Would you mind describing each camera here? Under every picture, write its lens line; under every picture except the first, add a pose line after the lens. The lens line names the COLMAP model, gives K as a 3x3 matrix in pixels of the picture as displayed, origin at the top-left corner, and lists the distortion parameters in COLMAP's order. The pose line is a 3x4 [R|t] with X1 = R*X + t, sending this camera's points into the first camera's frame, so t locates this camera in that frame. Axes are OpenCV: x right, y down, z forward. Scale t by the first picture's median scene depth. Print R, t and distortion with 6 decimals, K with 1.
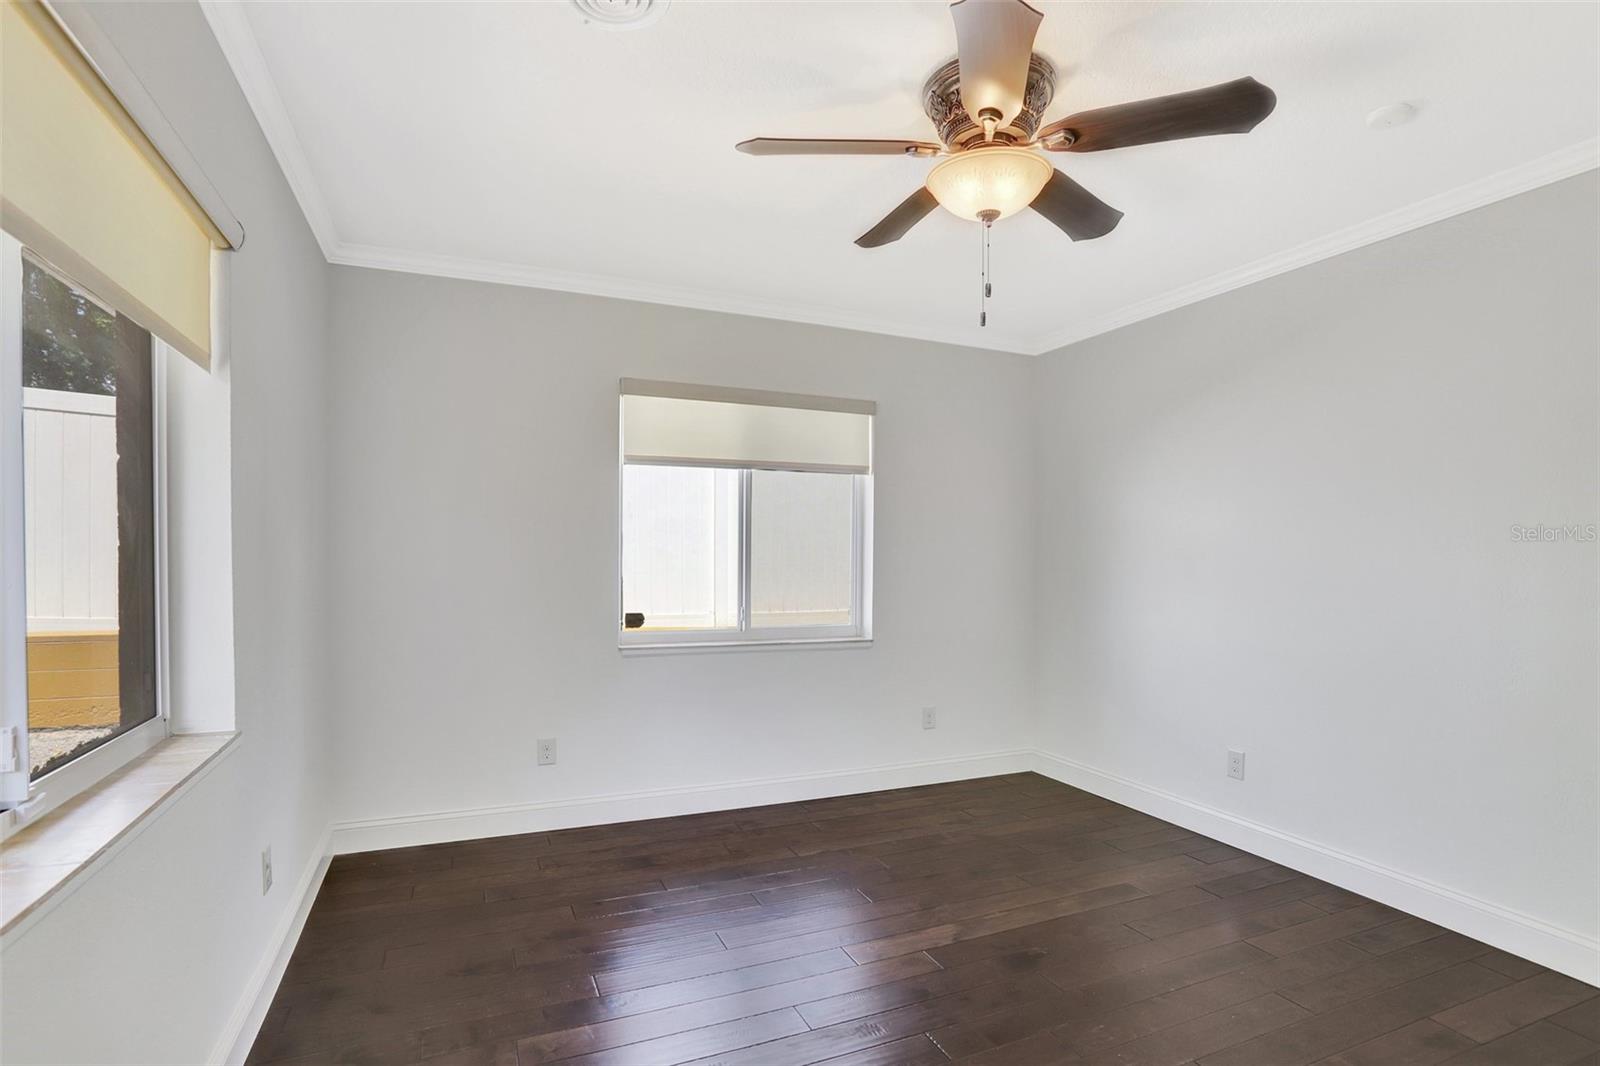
lens RADIAL K [[785.4, 0, 820.5], [0, 785.4, 567.6], [0, 0, 1]] dist [-0.043537, 0.013309]
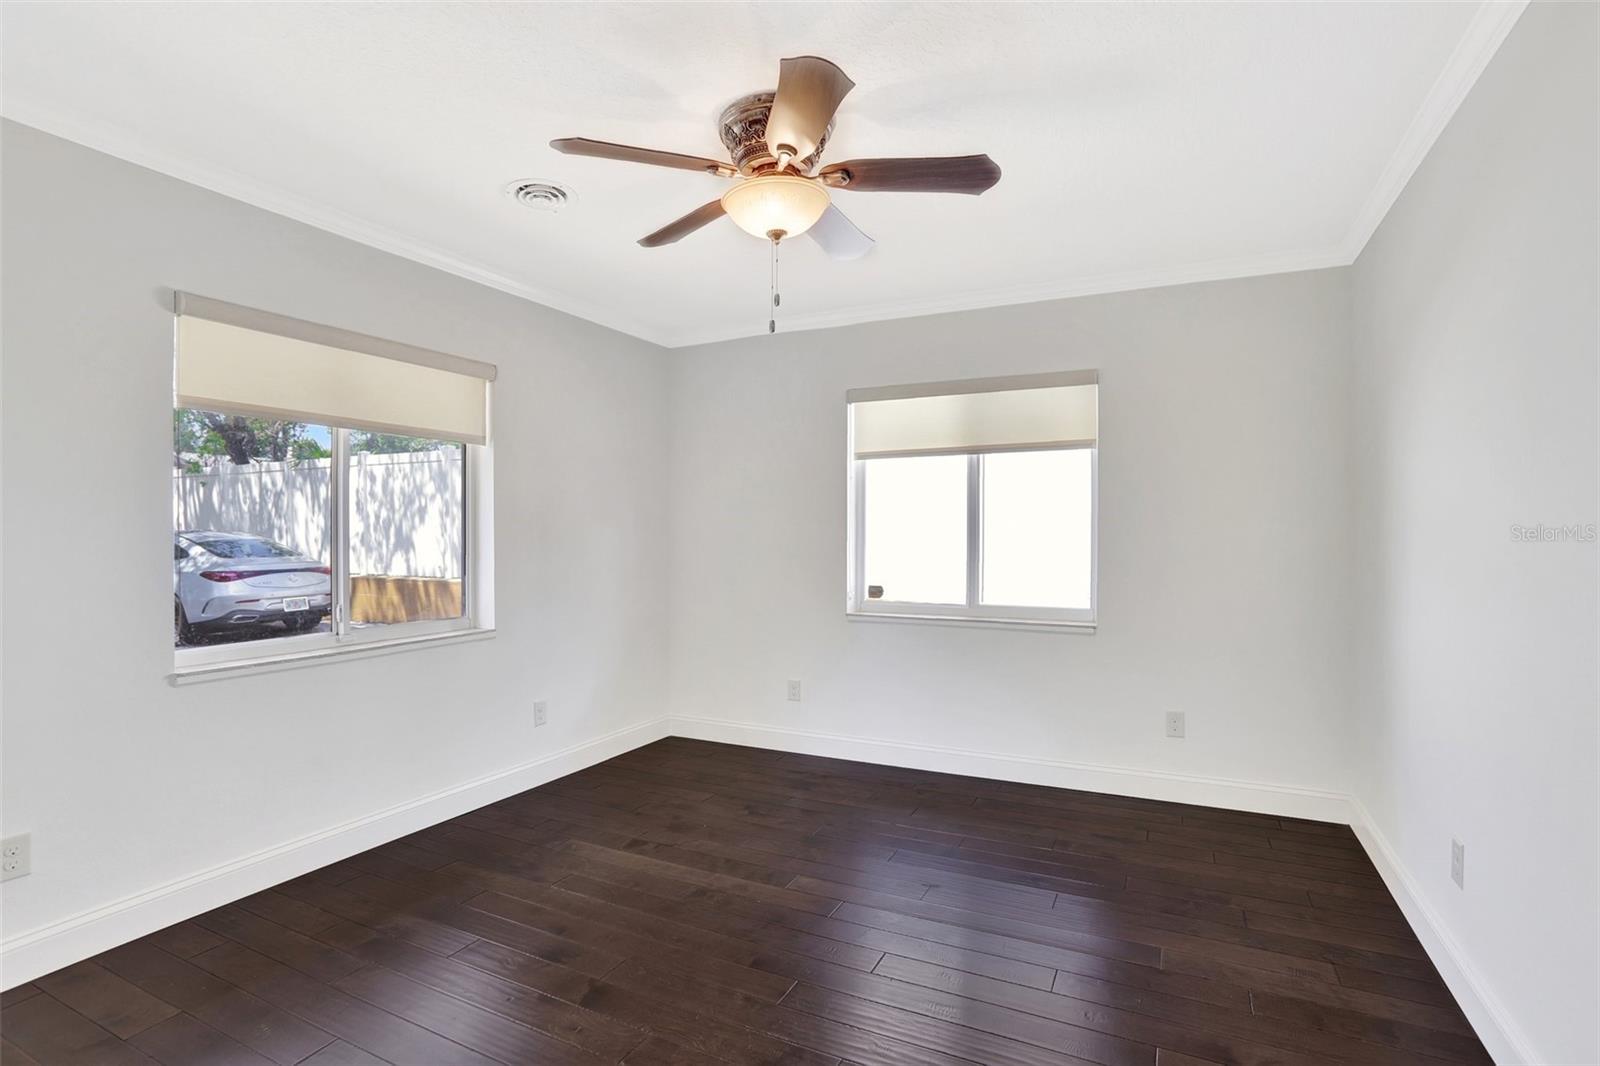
lens RADIAL K [[785.4, 0, 801.5], [0, 785.4, 532.6], [0, 0, 1]] dist [-0.043537, 0.013309]
pose [[0.649455, -0.012740, -0.760293, 0.579101], [-0.007825, 0.999695, -0.023435, 0.006360], [0.760359, 0.021169, 0.649158, 0.152106]]
